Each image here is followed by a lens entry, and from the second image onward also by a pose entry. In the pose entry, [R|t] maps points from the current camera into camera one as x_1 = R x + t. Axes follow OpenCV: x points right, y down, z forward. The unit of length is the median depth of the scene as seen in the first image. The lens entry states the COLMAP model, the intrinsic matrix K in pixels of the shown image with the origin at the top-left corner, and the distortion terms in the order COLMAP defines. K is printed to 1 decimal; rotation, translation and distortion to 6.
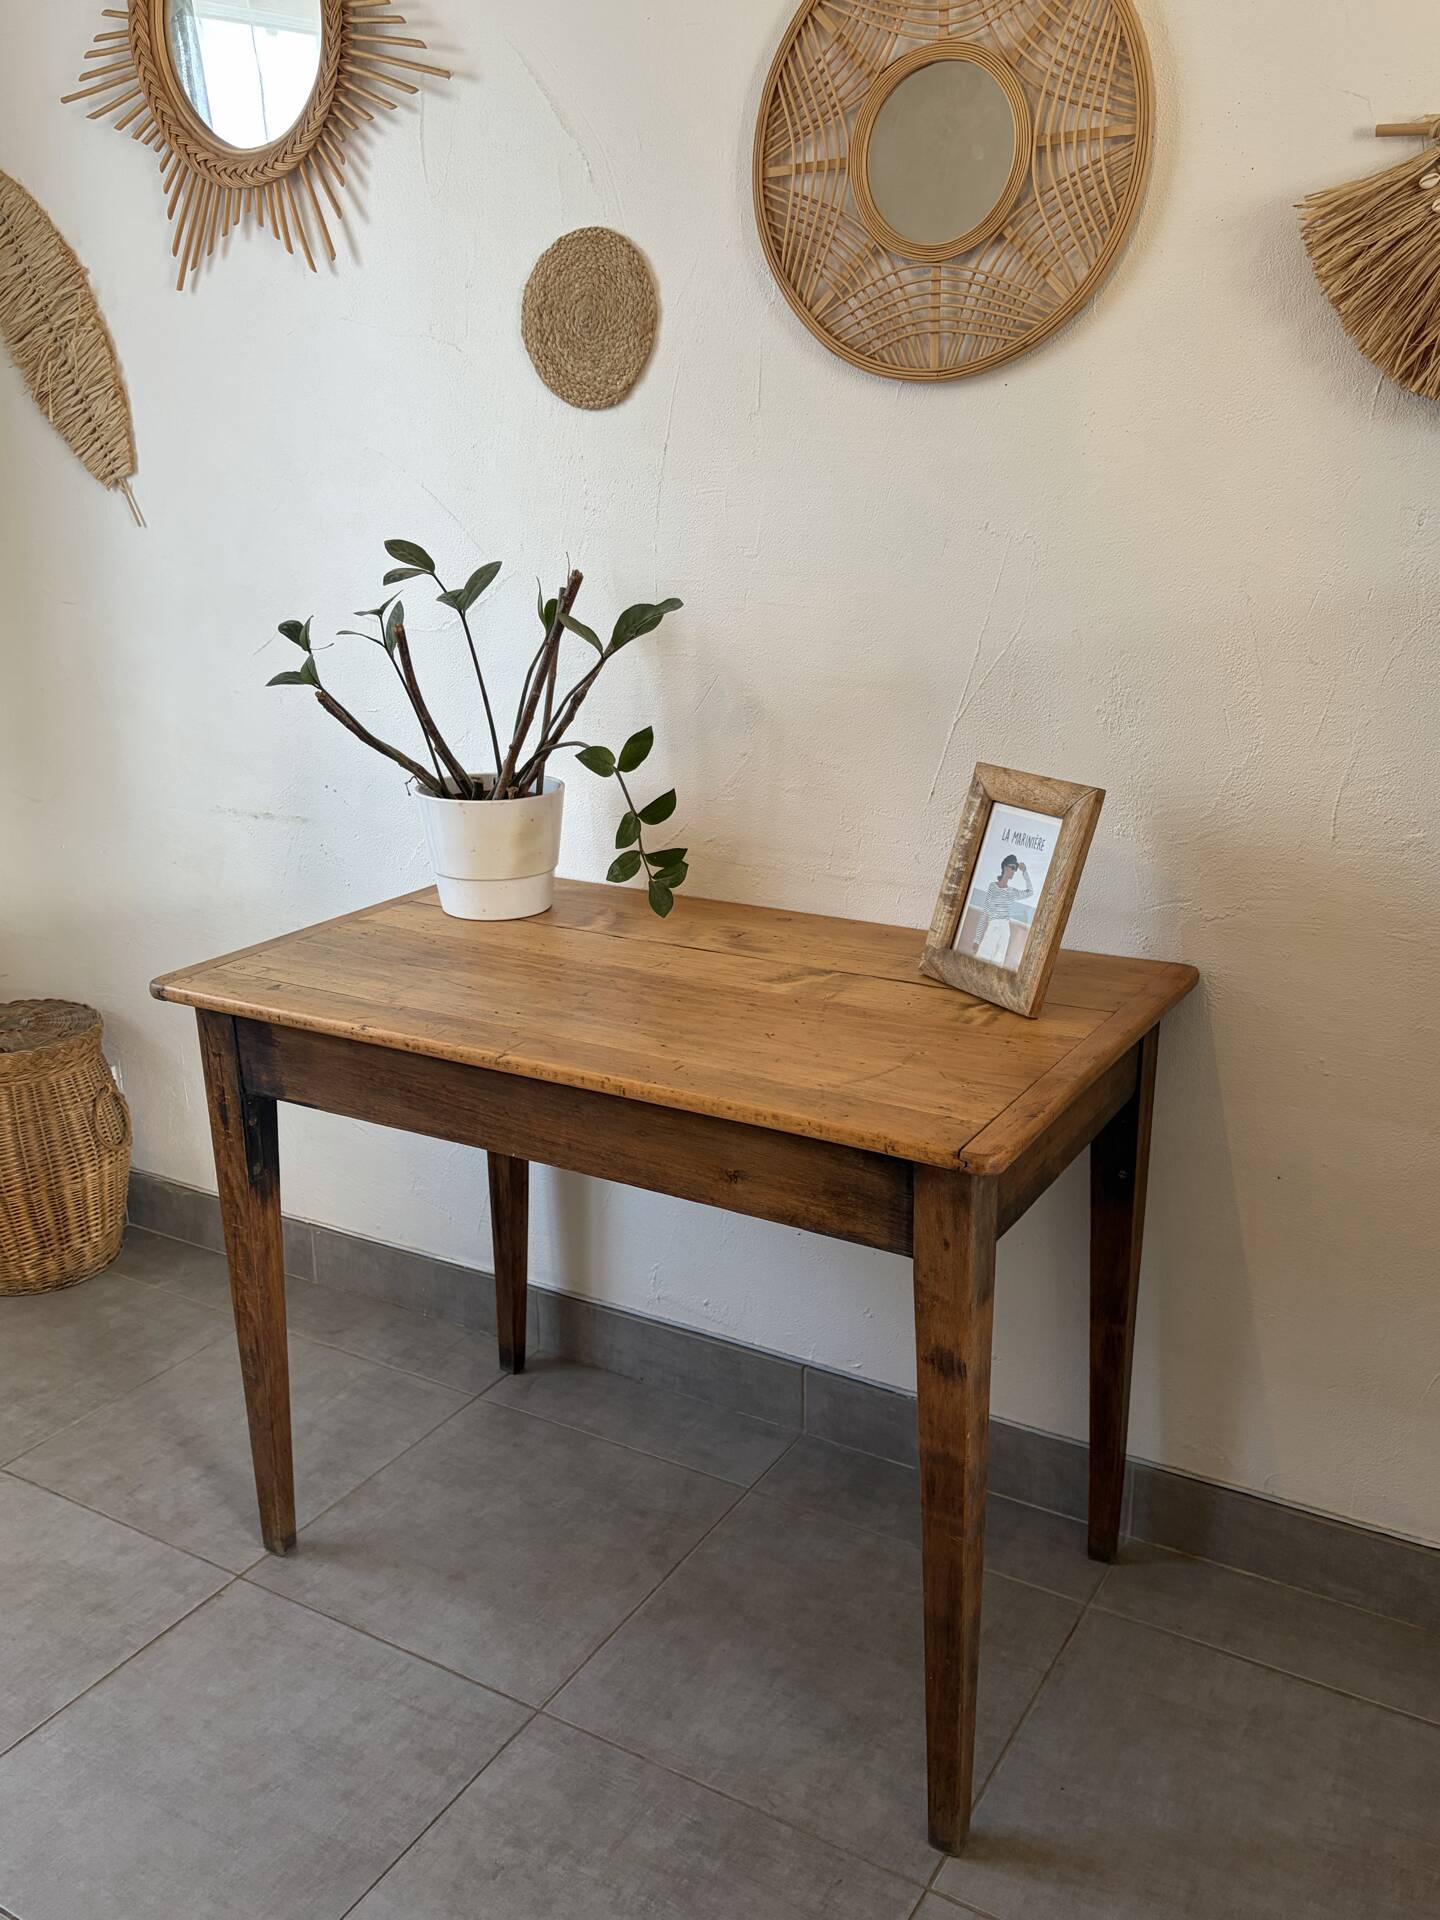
lens RADIAL K [[1627.9, 0, 723.7], [0, 1627.9, 973.8], [0, 0, 1]] dist [0.037676, -0.015189]
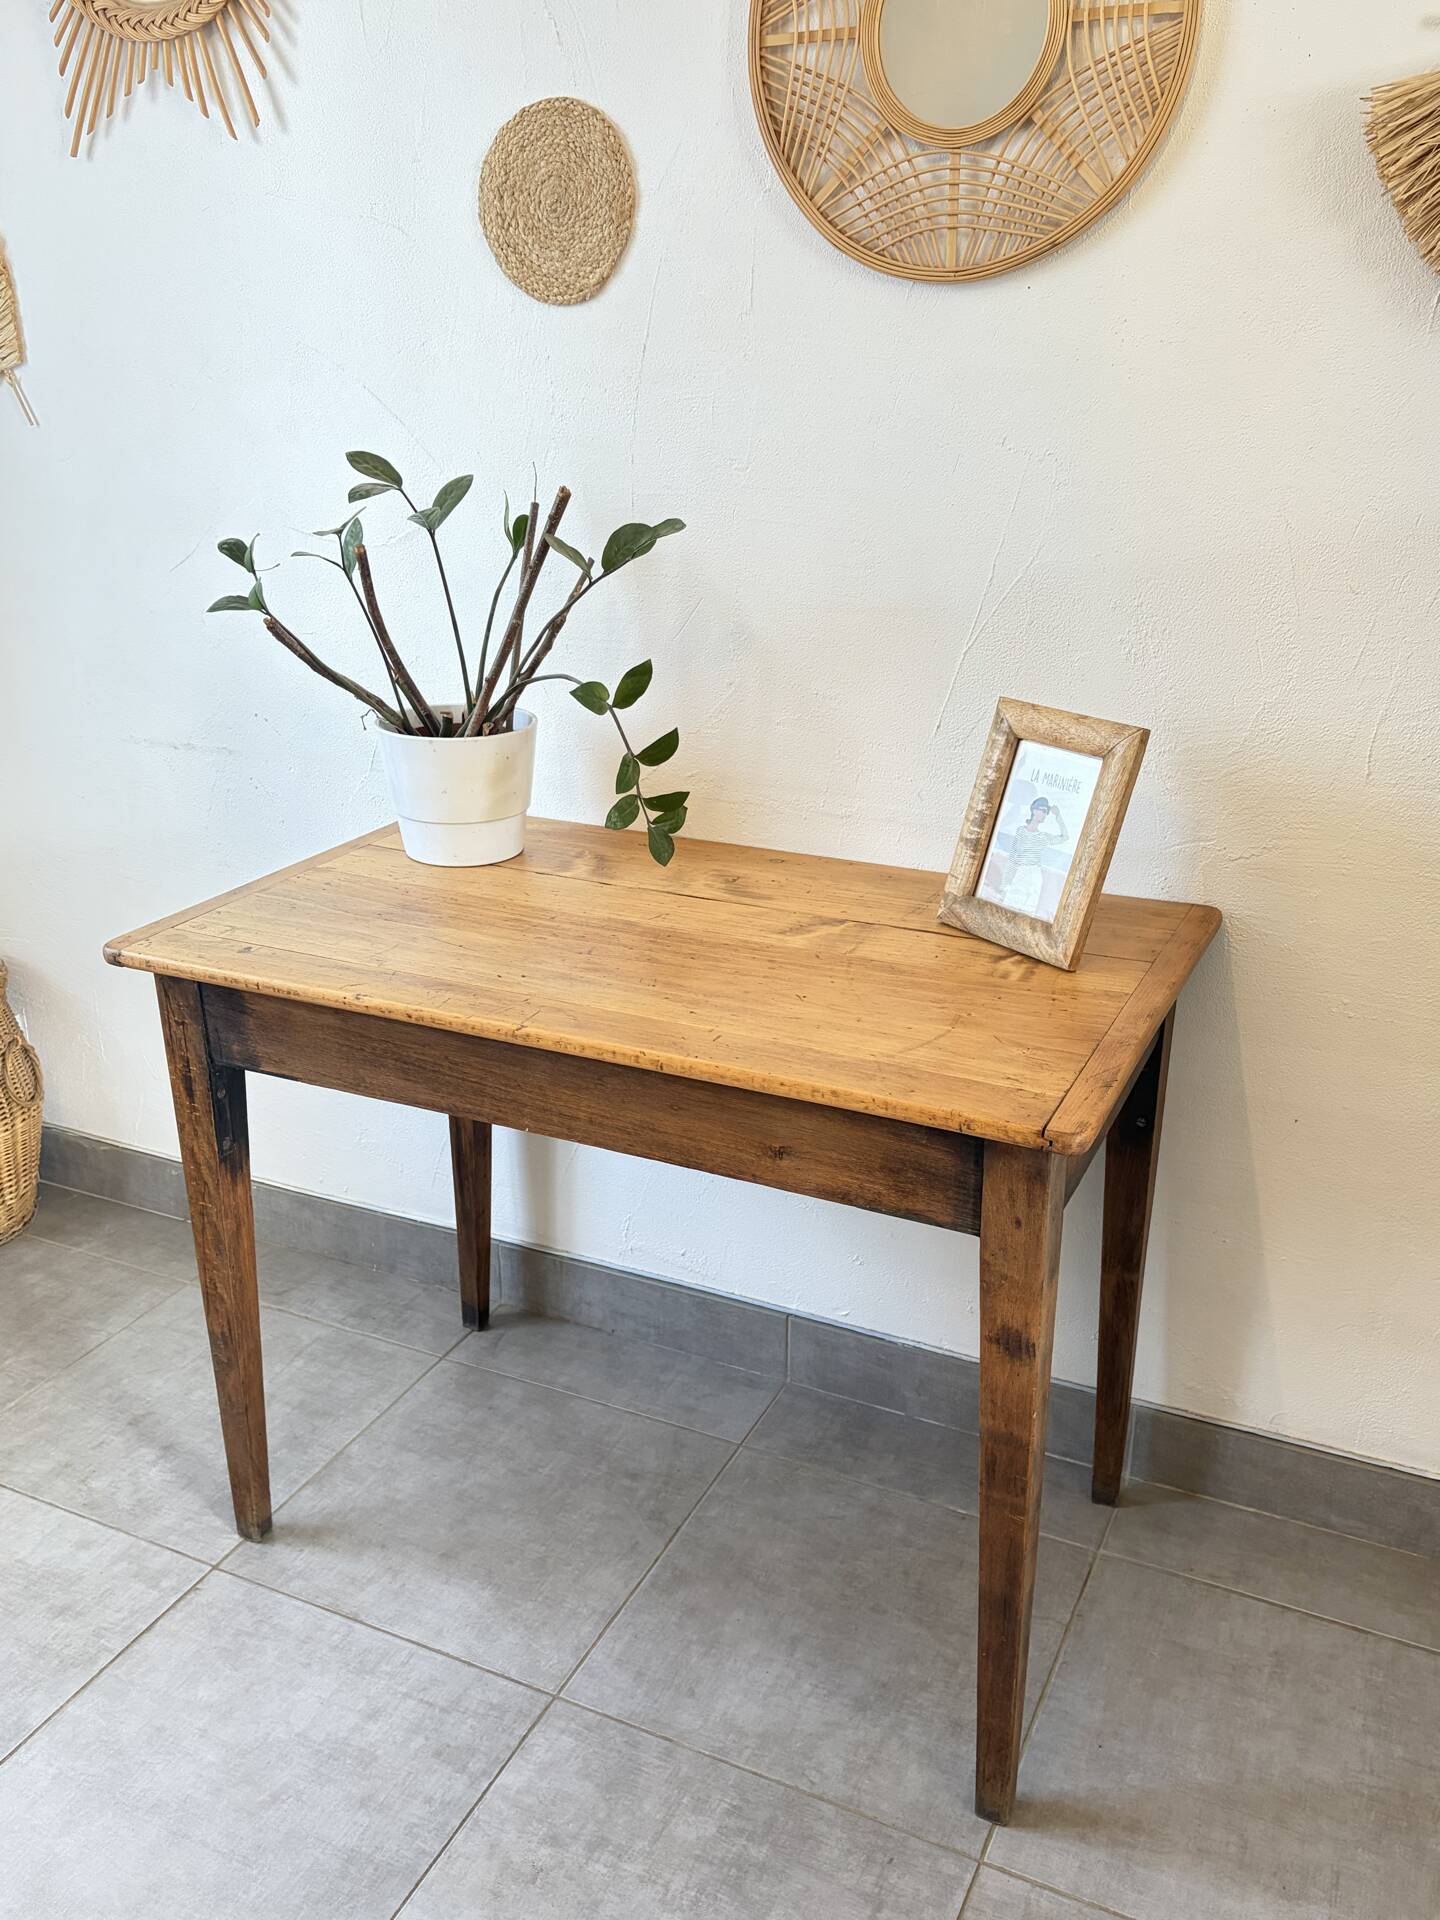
lens RADIAL K [[1627.9, 0, 723.7], [0, 1627.9, 973.8], [0, 0, 1]] dist [0.037676, -0.015189]
pose [[0.995575, -0.022607, 0.091209, -0.088928], [0.016549, 0.997640, 0.066633, -0.033934], [-0.092500, -0.064829, 0.993600, 0.061446]]
